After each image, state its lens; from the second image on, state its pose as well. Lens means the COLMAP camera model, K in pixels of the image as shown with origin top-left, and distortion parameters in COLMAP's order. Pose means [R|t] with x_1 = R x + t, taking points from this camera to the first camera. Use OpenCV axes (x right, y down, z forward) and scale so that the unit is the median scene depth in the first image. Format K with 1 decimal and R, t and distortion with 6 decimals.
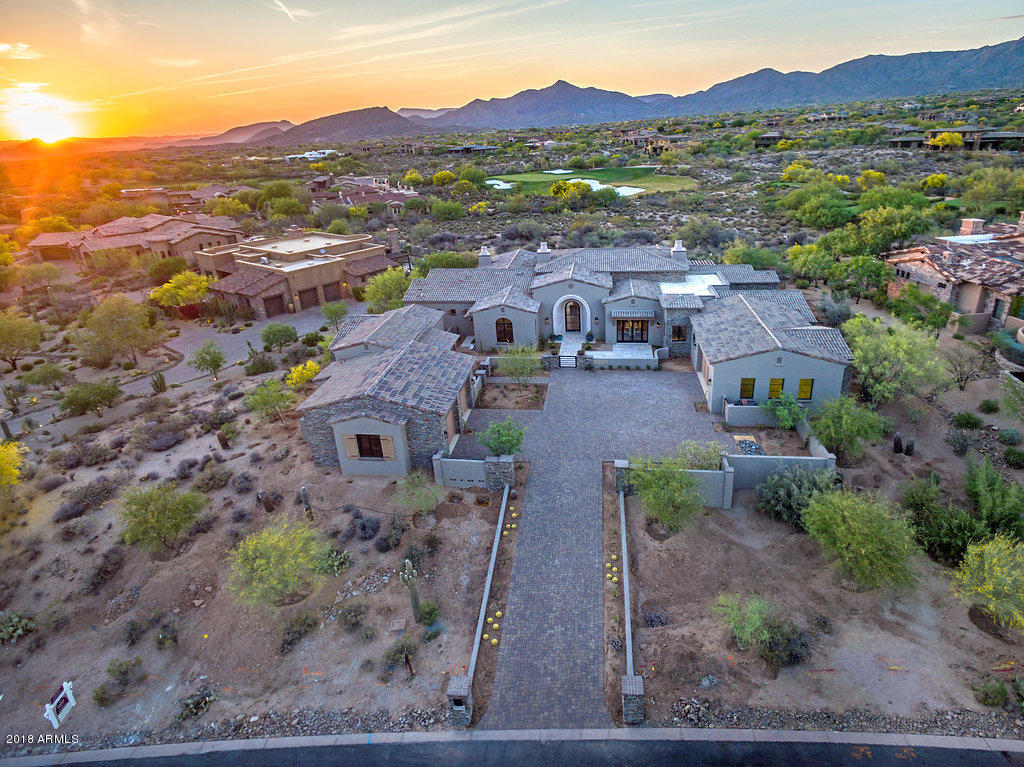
lens RADIAL K [[589.8, 0, 564.1], [0, 589.8, 429.9], [0, 0, 1]] dist [0.008968, 0.001108]
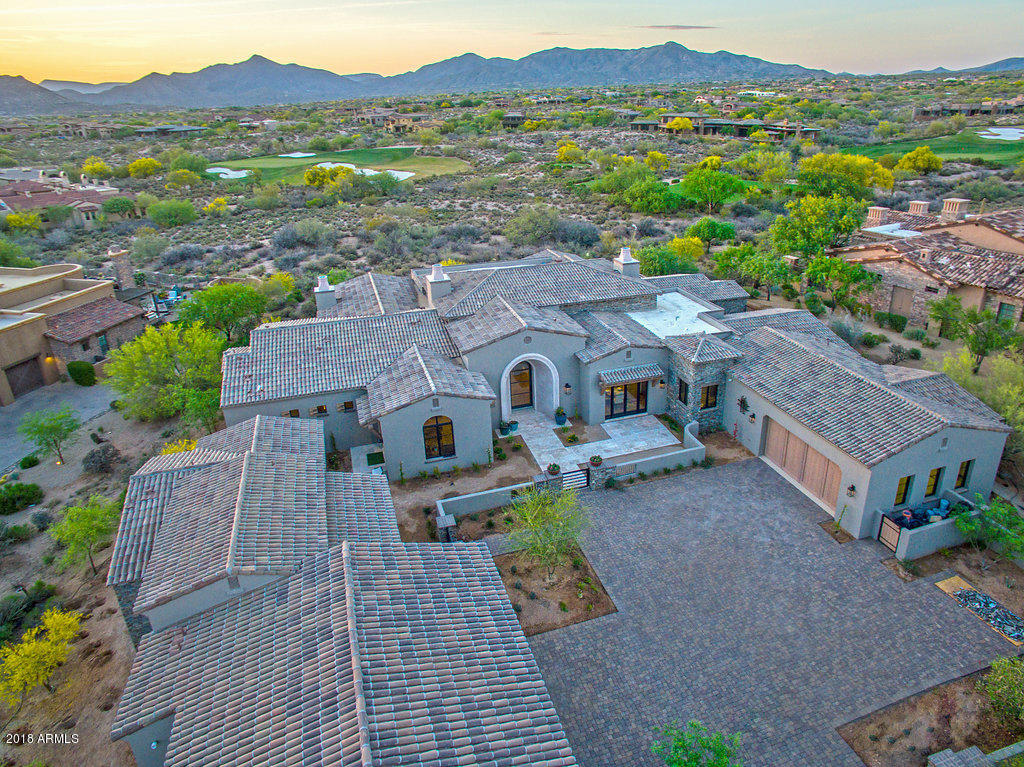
lens RADIAL K [[633.6, 0, 512.0], [0, 633.6, 383.5], [0, 0, 1]] dist [-0.116656, 0.084182]
pose [[0.925502, -0.136333, 0.353355, -0.193186], [0.156393, 0.987278, -0.028706, -0.154518], [-0.344945, 0.081830, 0.935049, 0.352928]]
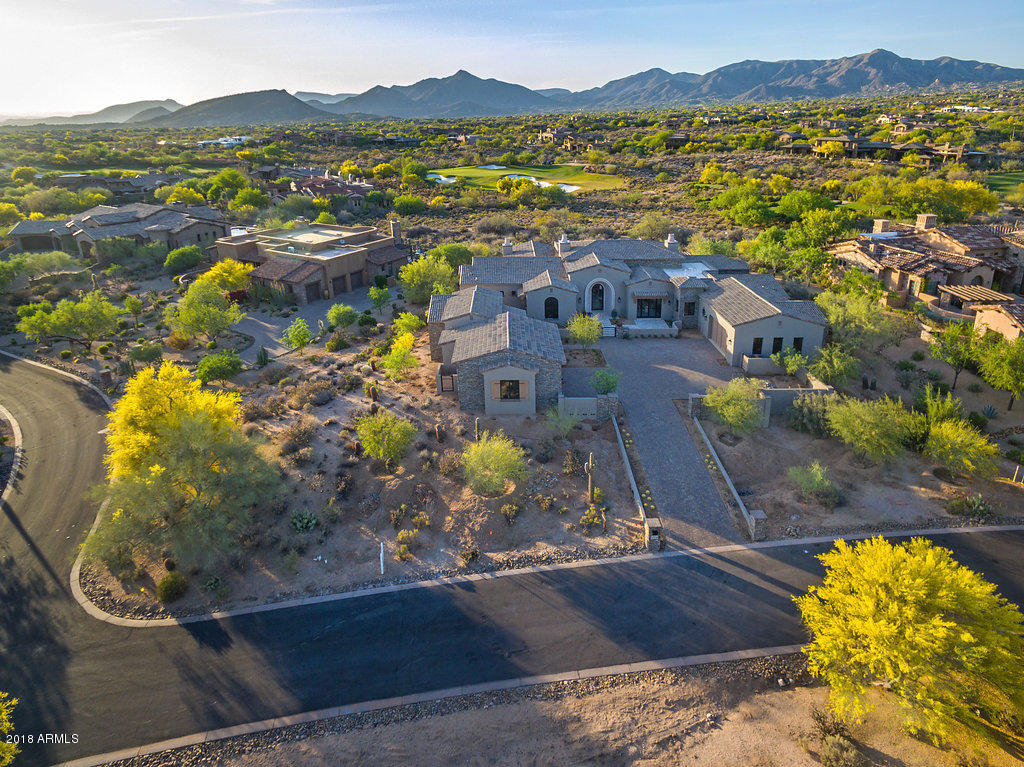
lens RADIAL K [[598.9, 0, 553.7], [0, 598.9, 466.9], [0, 0, 1]] dist [0.009159, 0.000071]
pose [[0.984942, -0.053886, 0.164270, -0.256495], [0.044920, 0.997316, 0.057821, 0.068548], [-0.166945, -0.049571, 0.984719, -0.181629]]
